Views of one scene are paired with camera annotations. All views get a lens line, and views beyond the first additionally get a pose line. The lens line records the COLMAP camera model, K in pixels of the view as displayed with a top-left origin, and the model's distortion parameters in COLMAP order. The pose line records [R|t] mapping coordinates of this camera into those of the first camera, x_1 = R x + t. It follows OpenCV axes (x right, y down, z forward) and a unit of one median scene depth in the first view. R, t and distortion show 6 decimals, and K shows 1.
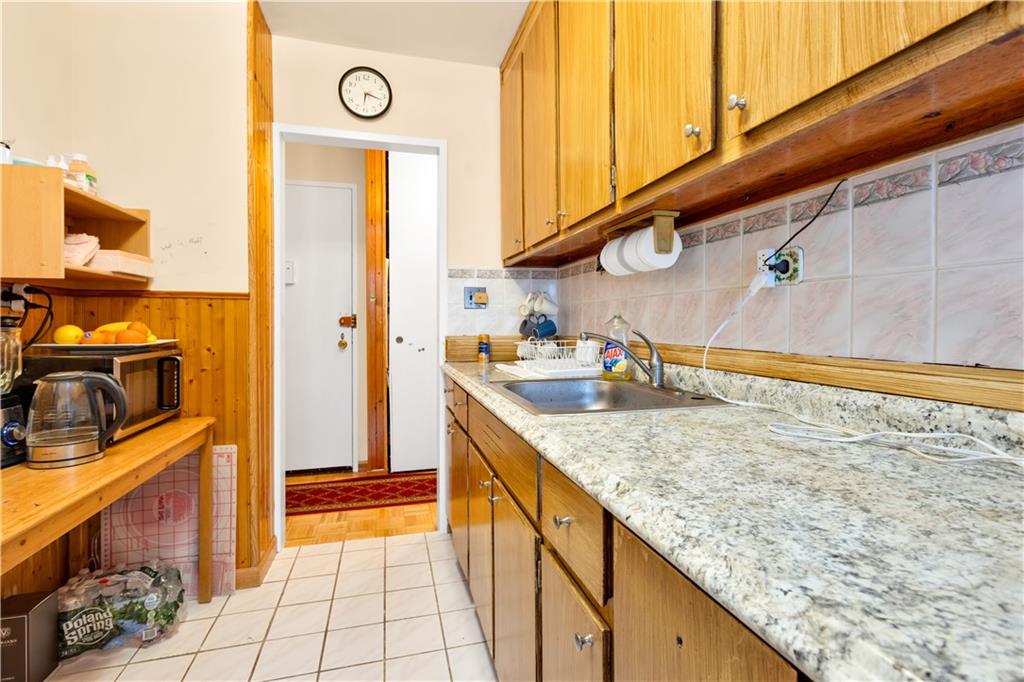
lens RADIAL K [[464.1, 0, 513.3], [0, 464.1, 319.9], [0, 0, 1]] dist [-0.011811, 0.000007]
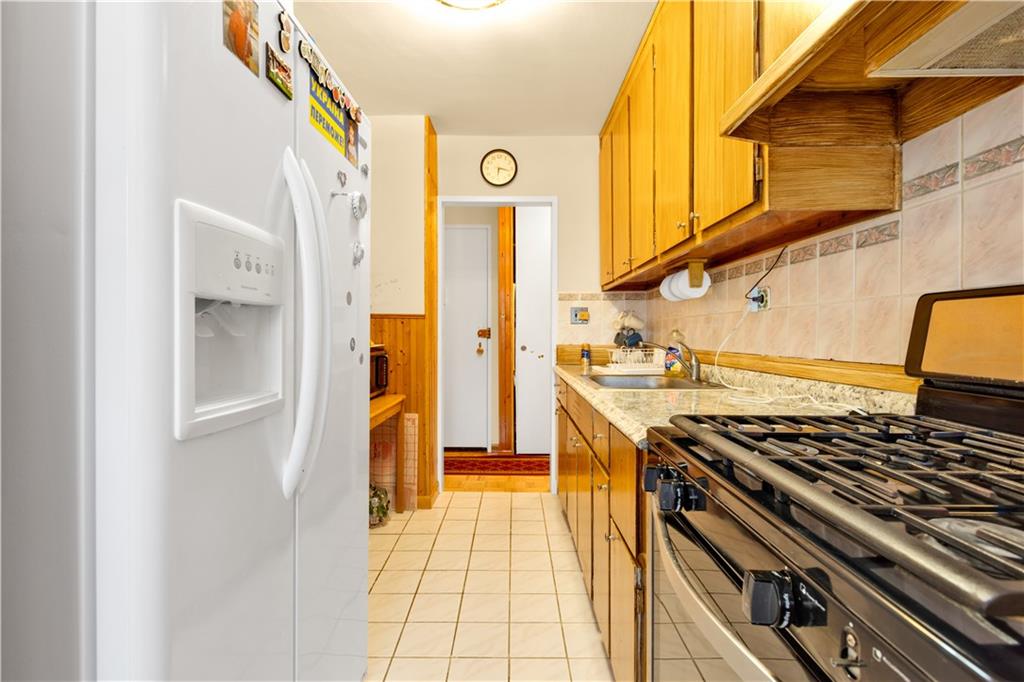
lens RADIAL K [[476.6, 0, 513.0], [0, 476.6, 327.7], [0, 0, 1]] dist [0.000641, -0.000688]
pose [[0.963810, 0.000532, -0.266591, 0.106361], [-0.003010, 0.999956, -0.008884, -0.001431], [0.266574, 0.009365, 0.963769, -0.374607]]
